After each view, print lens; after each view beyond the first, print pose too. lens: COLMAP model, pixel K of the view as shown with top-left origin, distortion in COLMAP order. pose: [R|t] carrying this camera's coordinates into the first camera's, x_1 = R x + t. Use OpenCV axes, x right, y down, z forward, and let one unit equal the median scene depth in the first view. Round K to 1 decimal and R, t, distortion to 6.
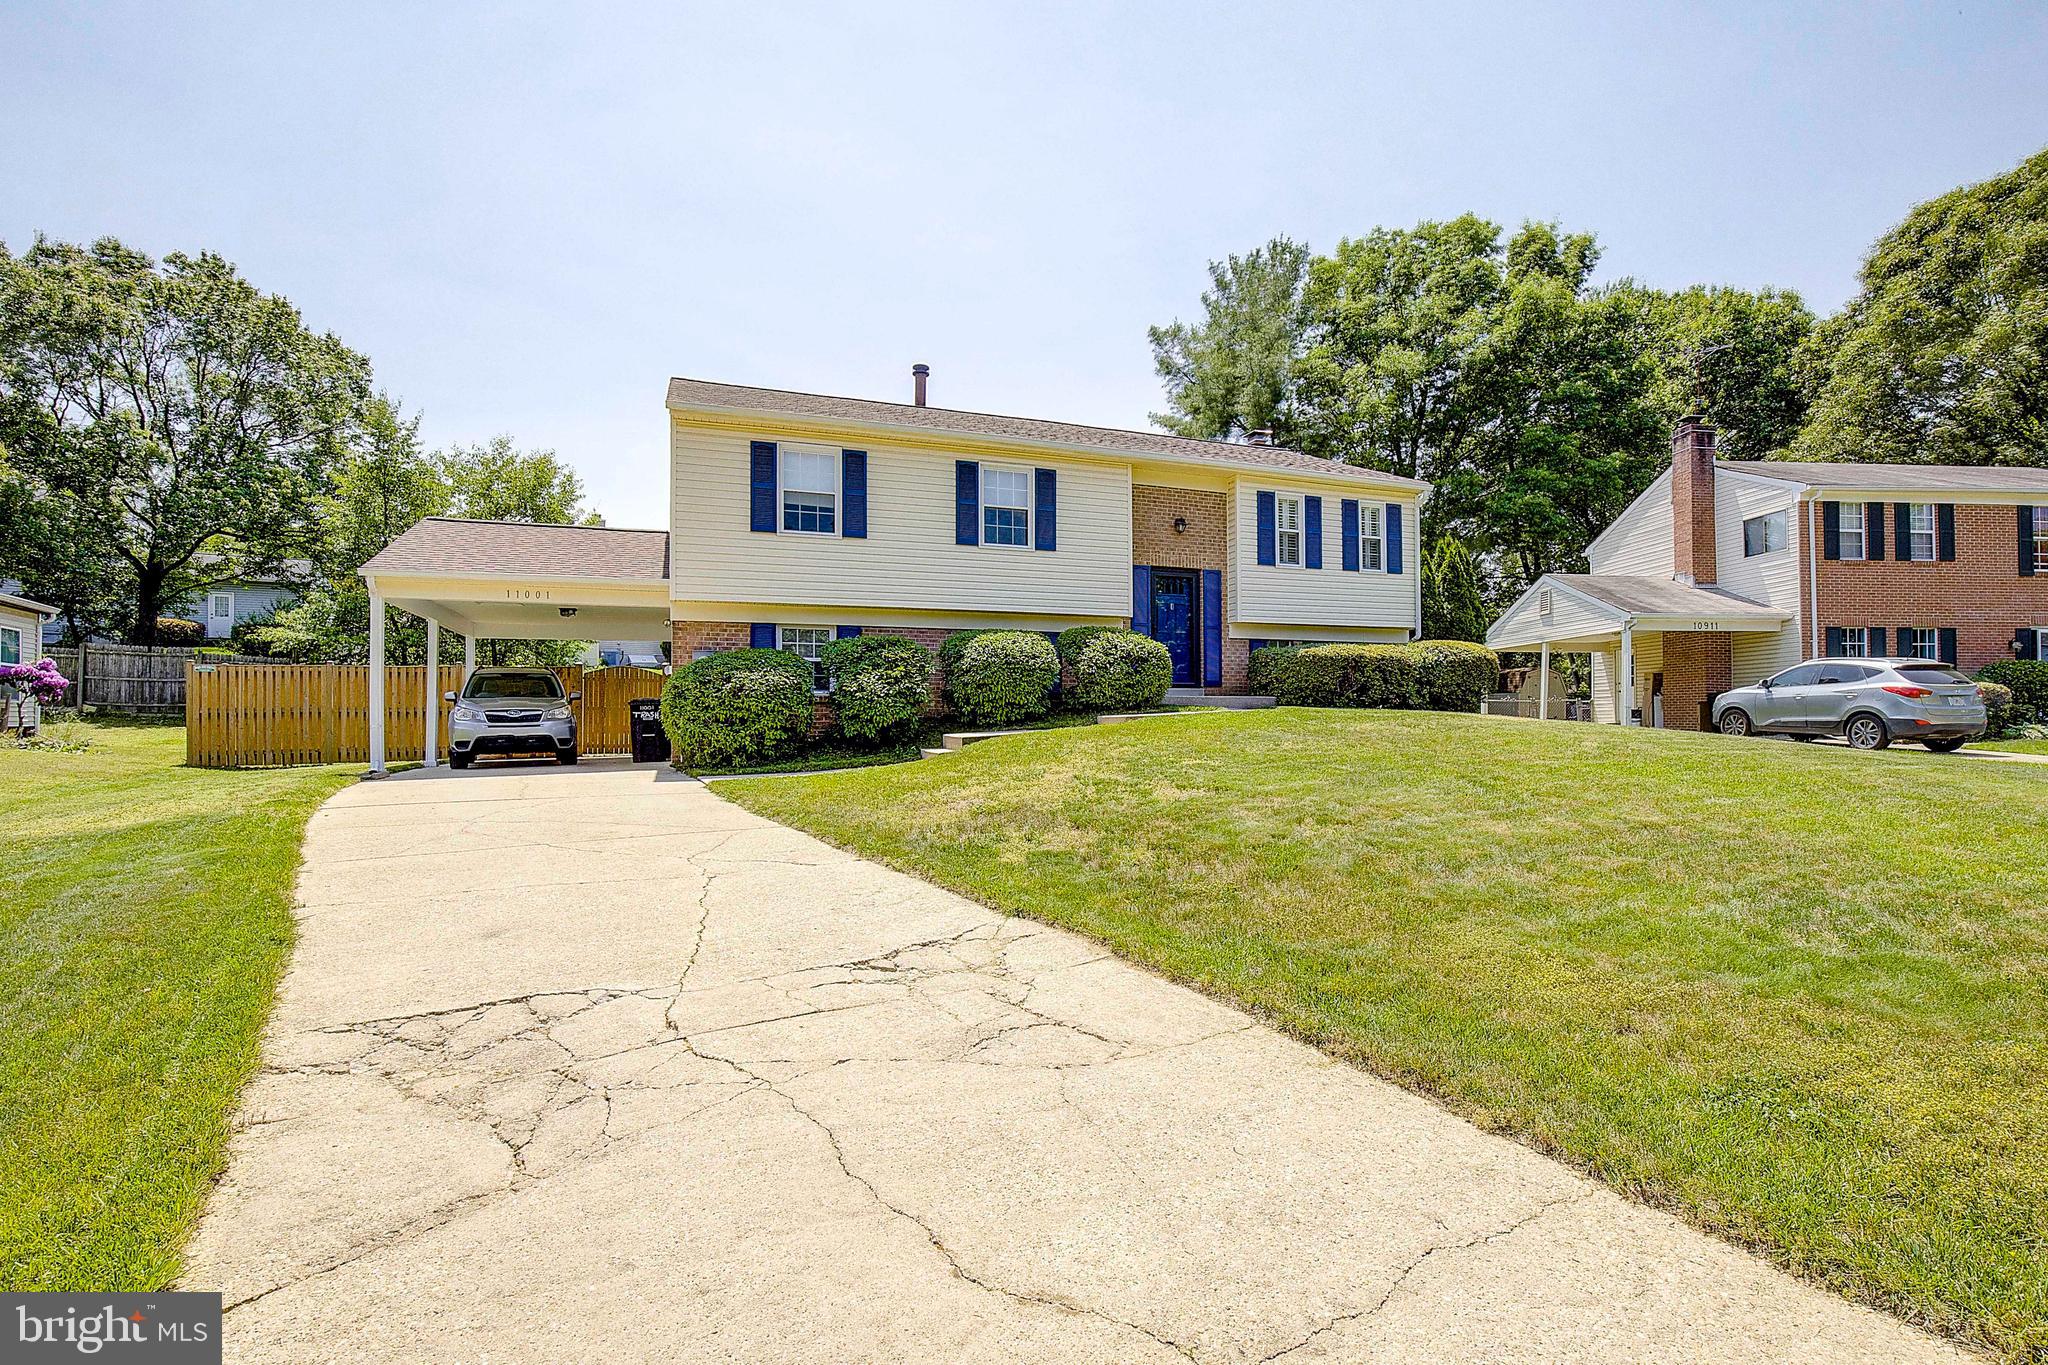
lens RADIAL K [[959.2, 0, 1053.9], [0, 959.2, 692.2], [0, 0, 1]] dist [-0.022349, 0.005604]
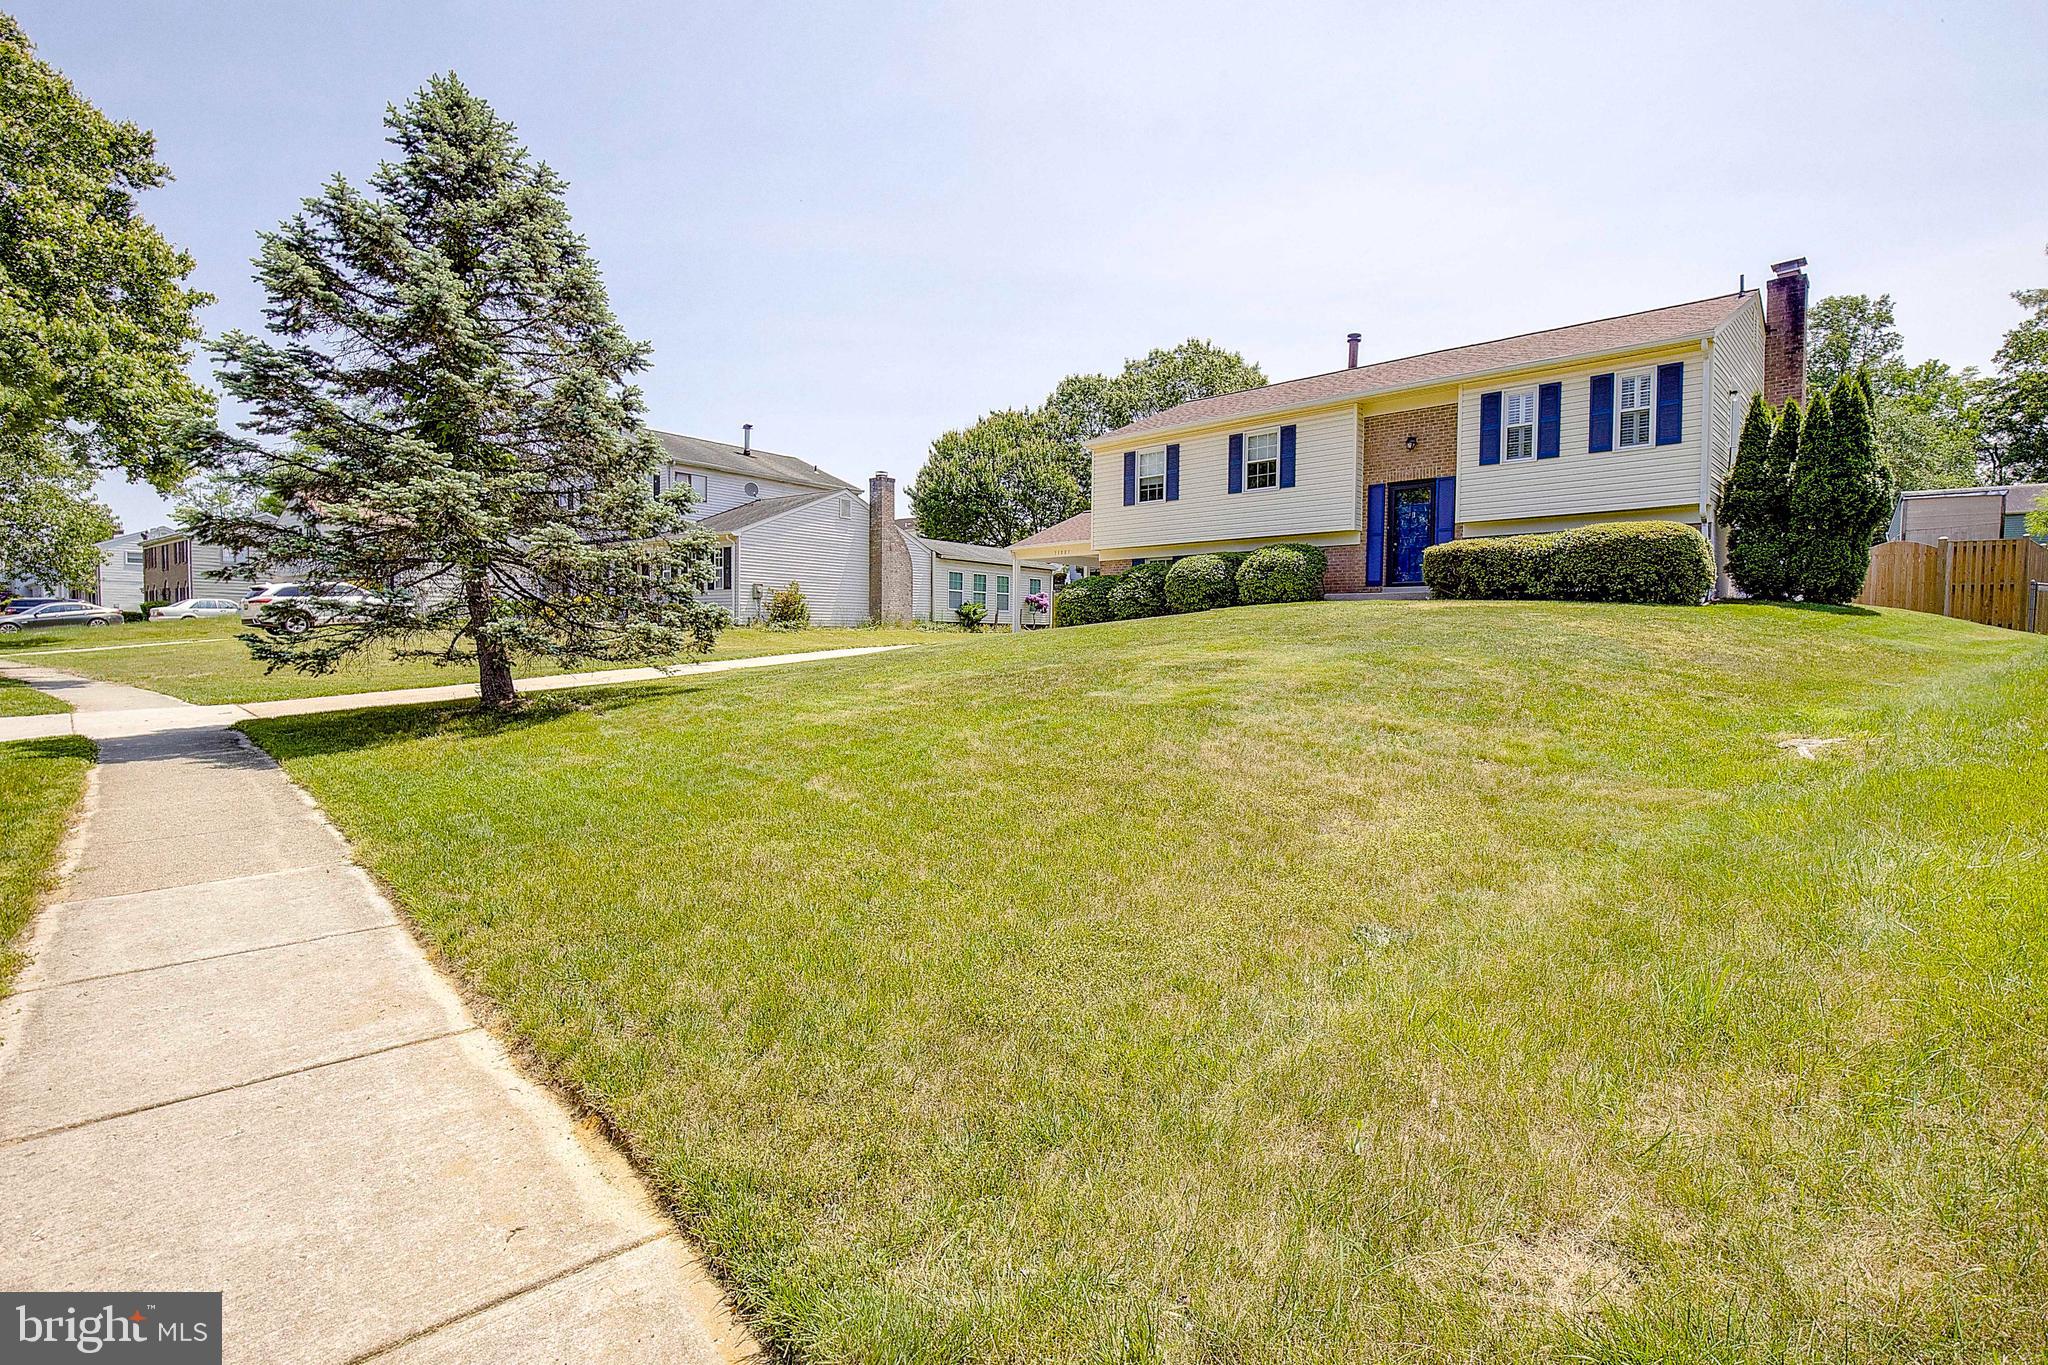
lens RADIAL K [[959.2, 0, 1053.9], [0, 959.2, 692.2], [0, 0, 1]] dist [-0.022349, 0.005604]
pose [[0.417276, 0.060759, -0.906746, 1.077592], [0.020596, 0.996874, 0.076276, 0.028556], [0.908546, -0.050504, 0.414721, 0.133683]]
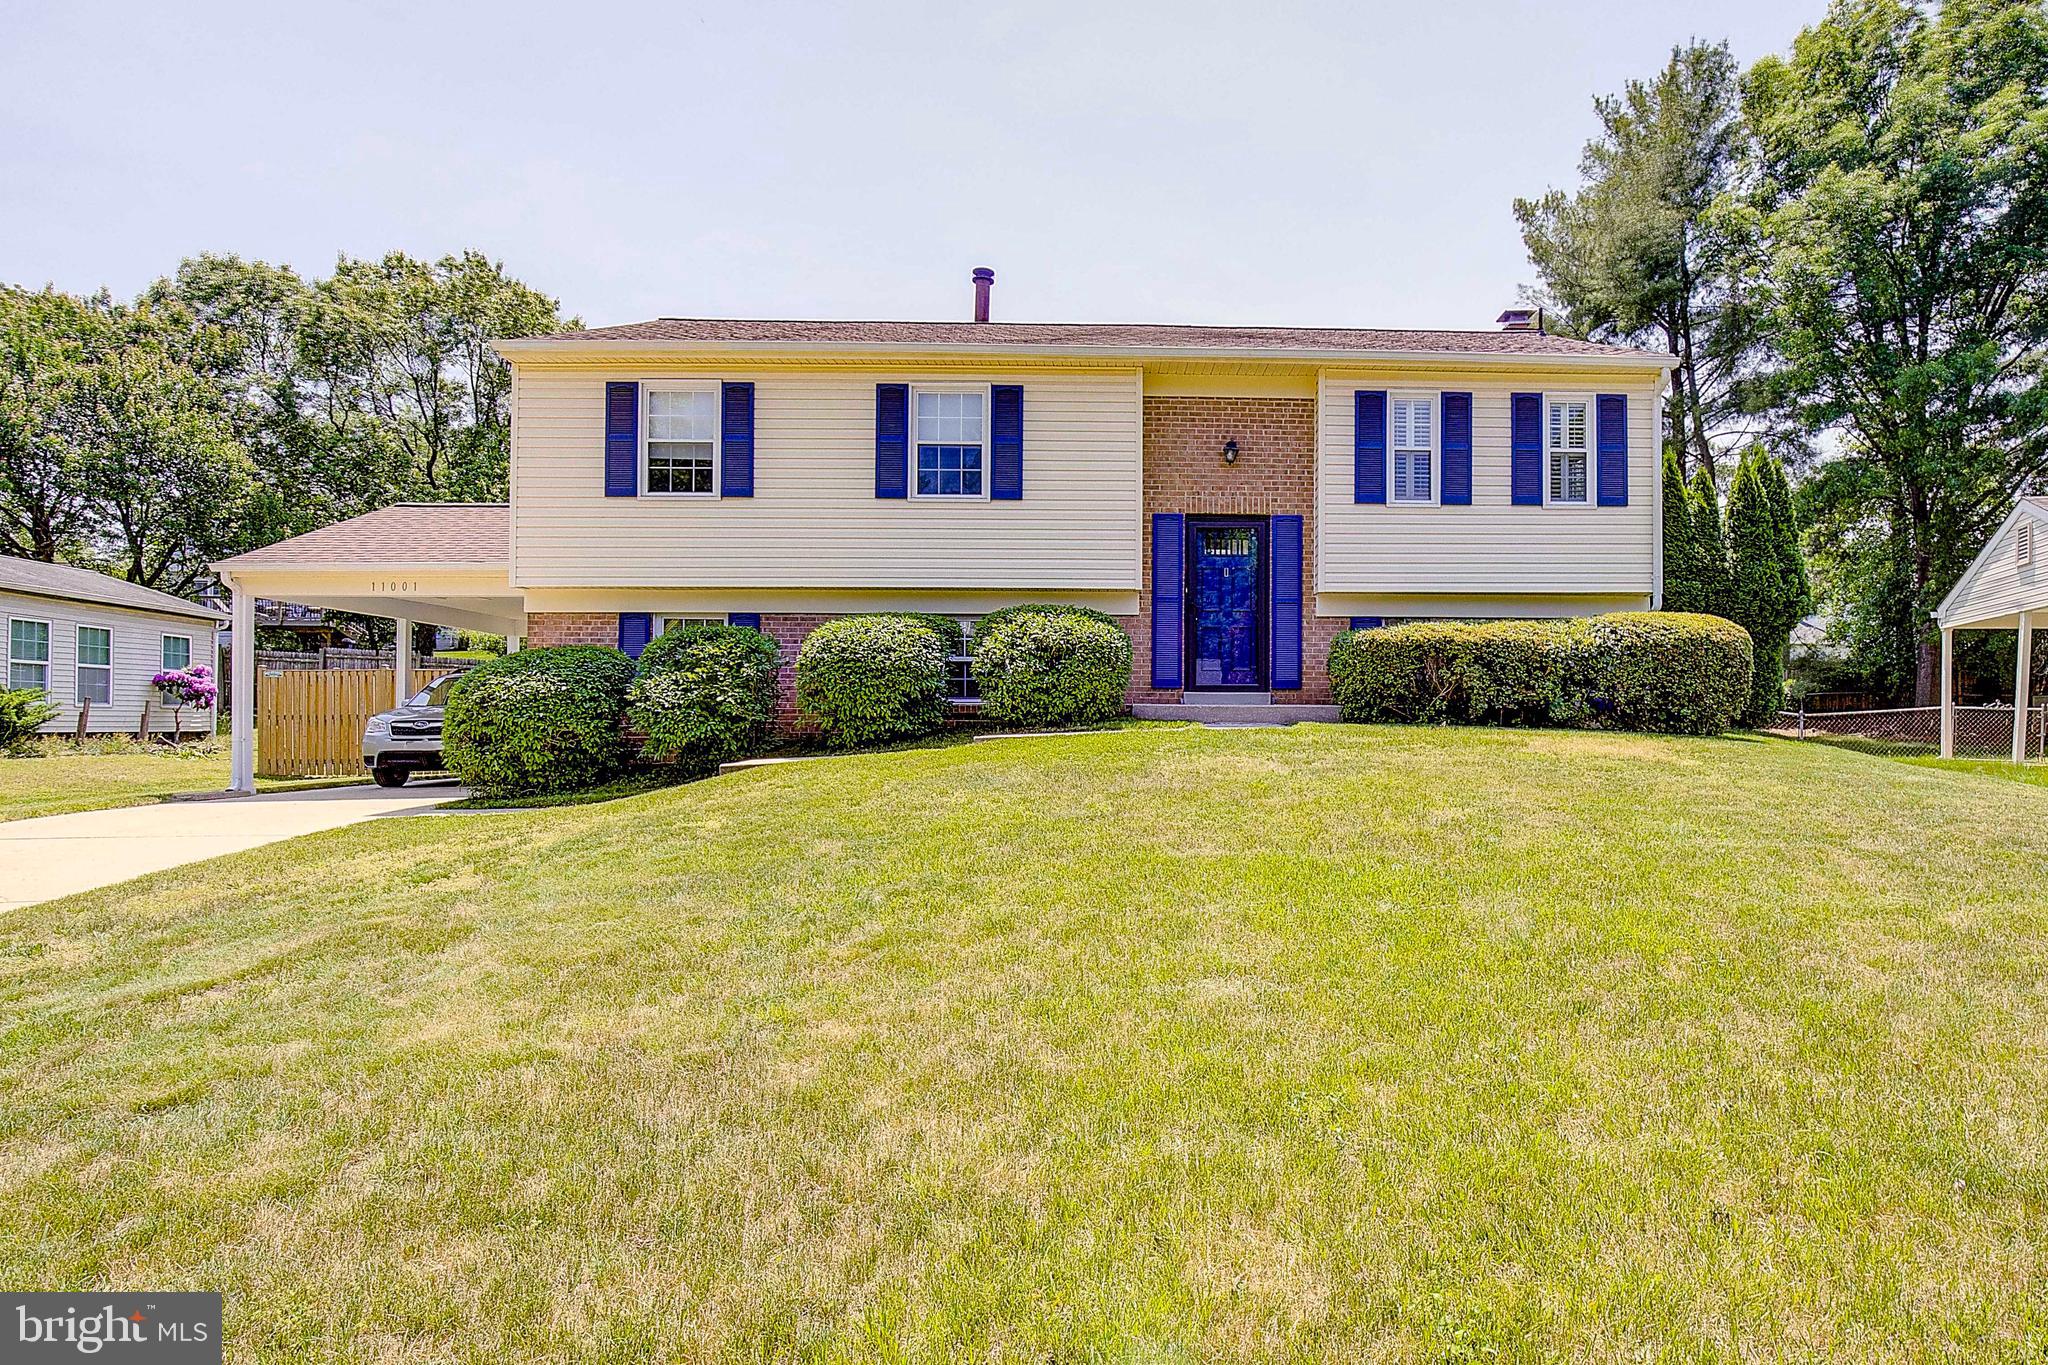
lens RADIAL K [[1122.2, 0, 1147.5], [0, 1122.2, 722.5], [0, 0, 1]] dist [-0.032689, 0.011497]
pose [[0.944530, 0.006695, -0.328358, 0.362096], [0.003903, 0.999493, 0.031606, -0.008105], [0.328403, -0.031134, 0.944024, 0.241224]]
